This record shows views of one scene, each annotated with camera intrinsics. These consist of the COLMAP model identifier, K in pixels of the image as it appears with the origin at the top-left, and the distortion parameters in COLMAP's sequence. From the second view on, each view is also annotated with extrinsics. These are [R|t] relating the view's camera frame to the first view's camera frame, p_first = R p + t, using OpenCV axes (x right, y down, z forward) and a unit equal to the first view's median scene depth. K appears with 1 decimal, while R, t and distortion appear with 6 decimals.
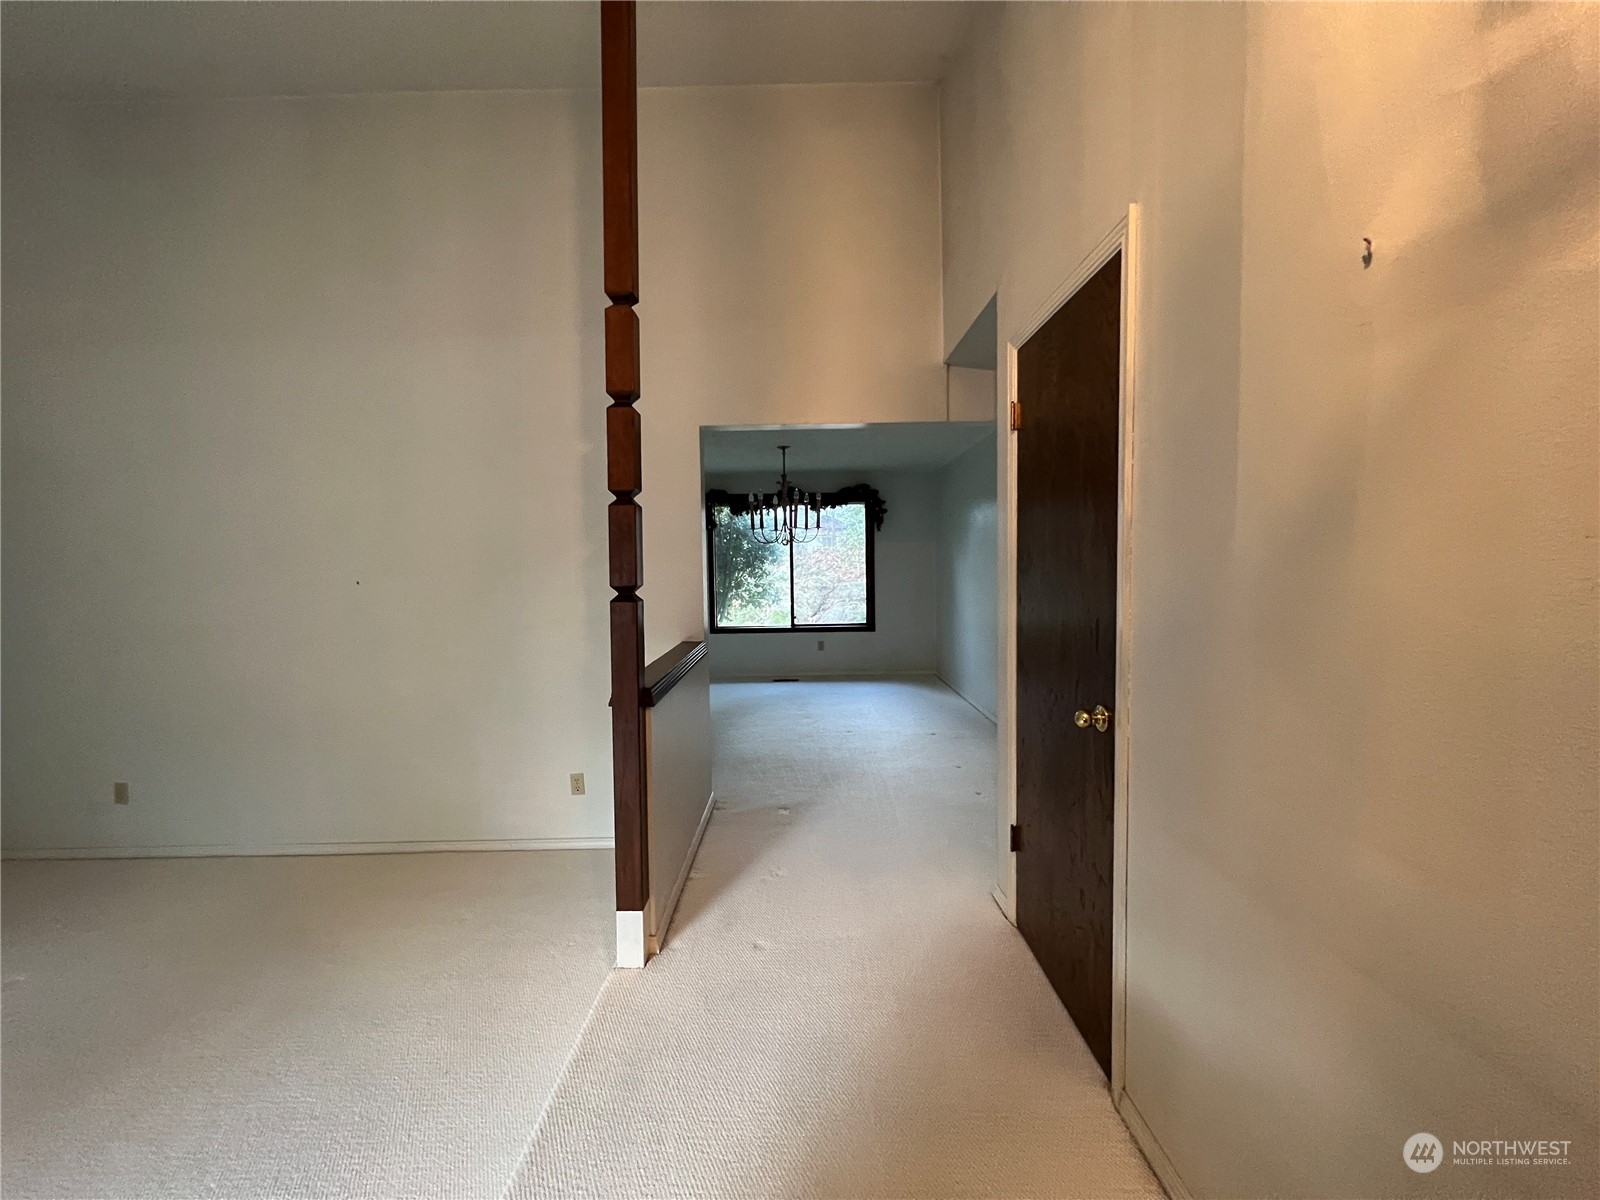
lens RADIAL K [[638.9, 0, 800.0], [0, 638.9, 600.0], [0, 0, 1]] dist [-0.000029, 0.000029]
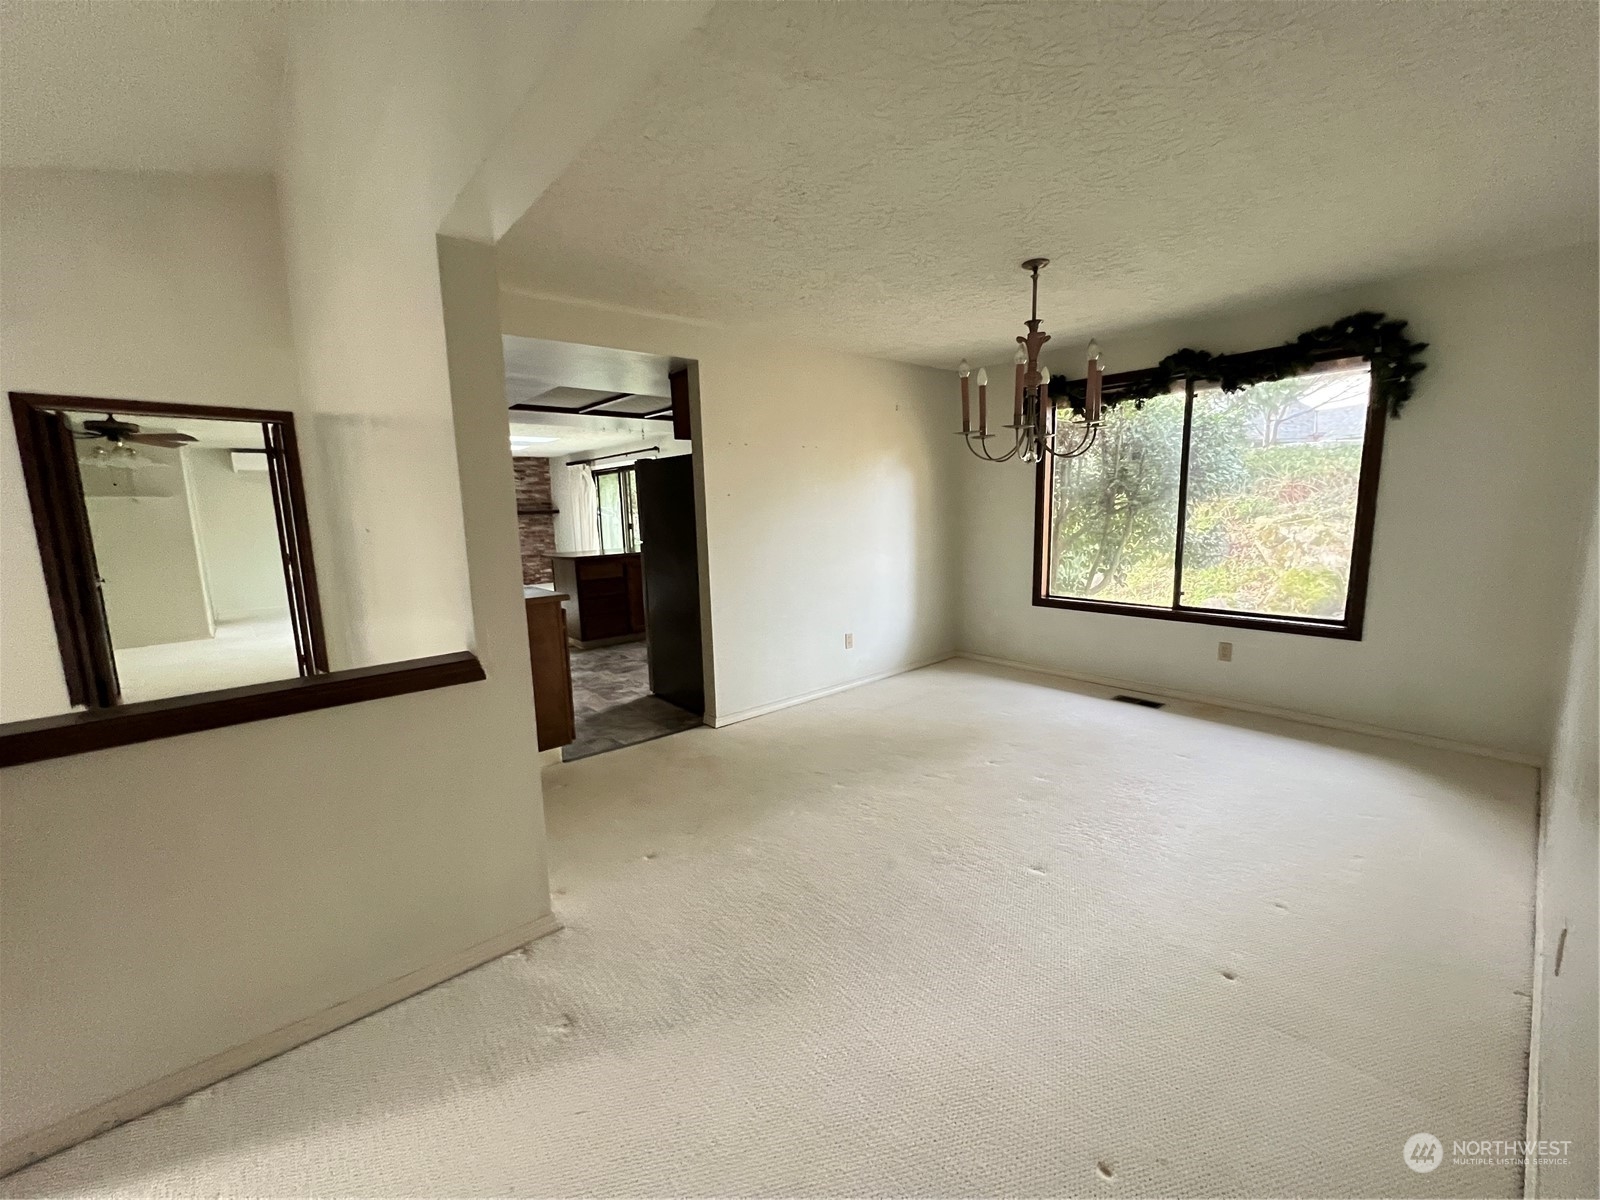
lens RADIAL K [[638.9, 0, 800.0], [0, 638.9, 600.0], [0, 0, 1]] dist [-0.000029, 0.000029]
pose [[0.655806, 0.106400, -0.747394, 0.196262], [-0.028127, 0.992774, 0.116653, -0.023149], [0.754405, -0.055480, 0.654060, 0.396397]]
